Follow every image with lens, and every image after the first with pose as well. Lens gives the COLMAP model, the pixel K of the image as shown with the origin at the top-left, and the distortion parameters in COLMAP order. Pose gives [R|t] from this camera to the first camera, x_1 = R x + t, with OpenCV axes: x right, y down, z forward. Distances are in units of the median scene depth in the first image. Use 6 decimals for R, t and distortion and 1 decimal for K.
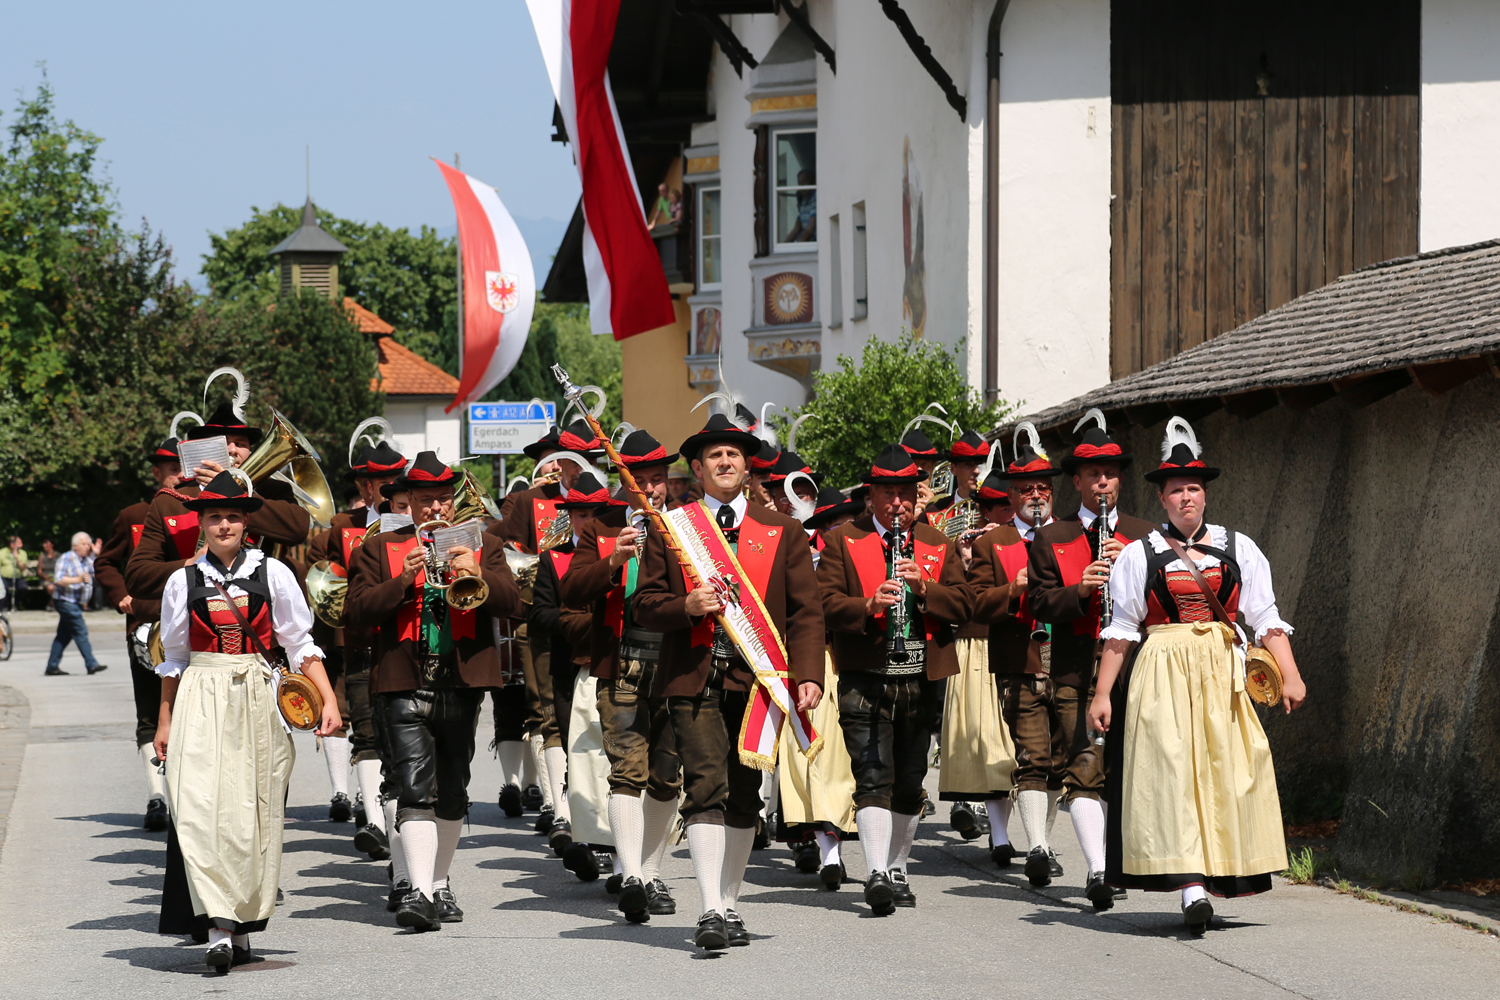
lens RADIAL K [[5766.2, 0, 750.0], [0, 5766.2, 500.0], [0, 0, 1]] dist [0.678984, 3.970229]
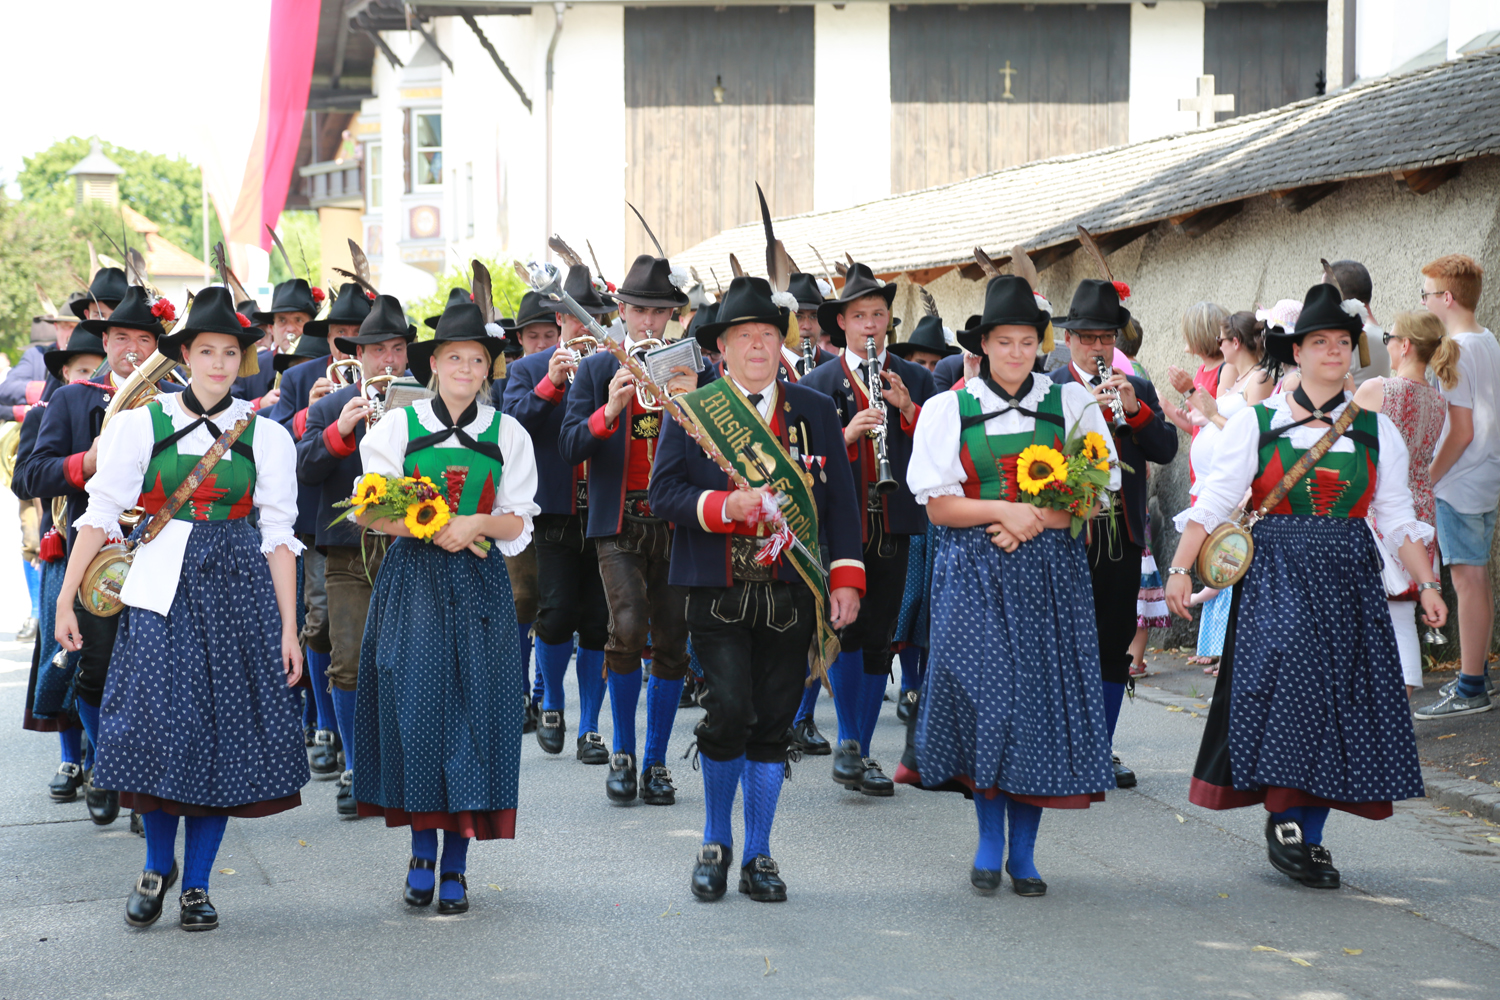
lens RADIAL K [[4280.9, 0, 750.0], [0, 4280.9, 500.0], [0, 0, 1]] dist [0.749360, -1.160750]
pose [[0.997181, 0.002172, 0.075001, 0.006979], [-0.004838, 0.999363, 0.035371, -0.001924], [-0.074876, -0.035634, 0.996556, -0.151826]]
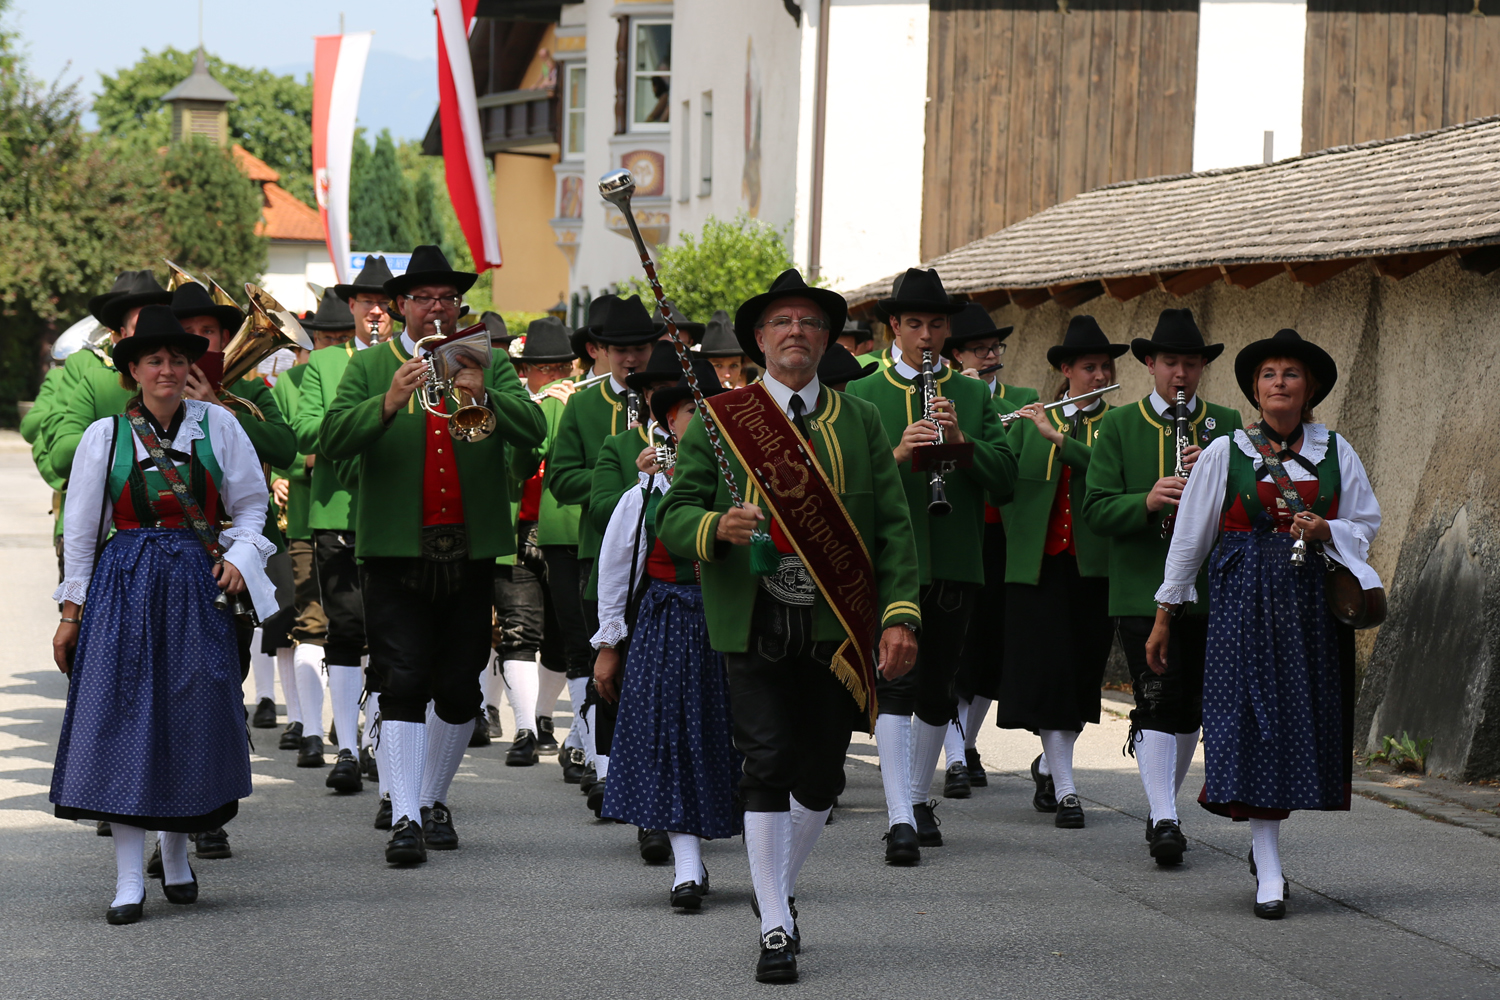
lens RADIAL K [[5766.2, 0, 750.0], [0, 5766.2, 500.0], [0, 0, 1]] dist [0.678984, 3.970229]
pose [[0.999171, 0.033830, 0.022639, 0.004184], [-0.034421, 0.999062, 0.026283, -0.002236], [-0.021728, -0.027041, 0.999398, -0.109585]]
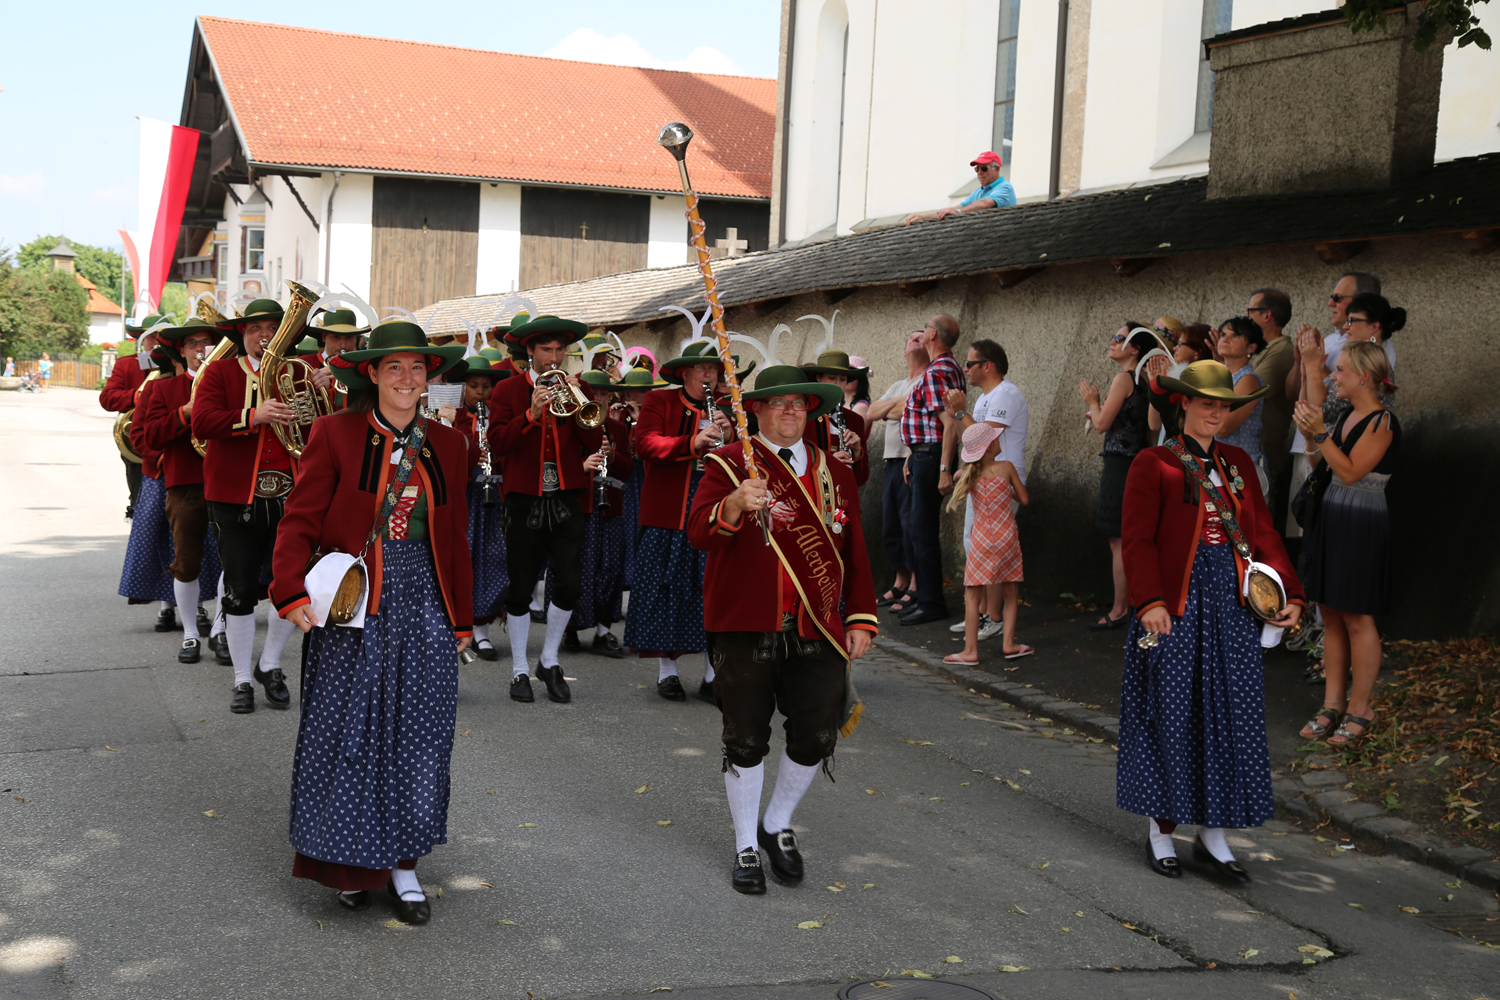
lens RADIAL K [[2150.4, 0, 750.0], [0, 2150.4, 500.0], [0, 0, 1]] dist [0.181743, 0.080524]
pose [[0.971847, 0.041130, 0.231996, 0.000754], [-0.054524, 0.997177, 0.051617, -0.001140], [-0.229218, -0.062813, 0.971346, -0.076064]]
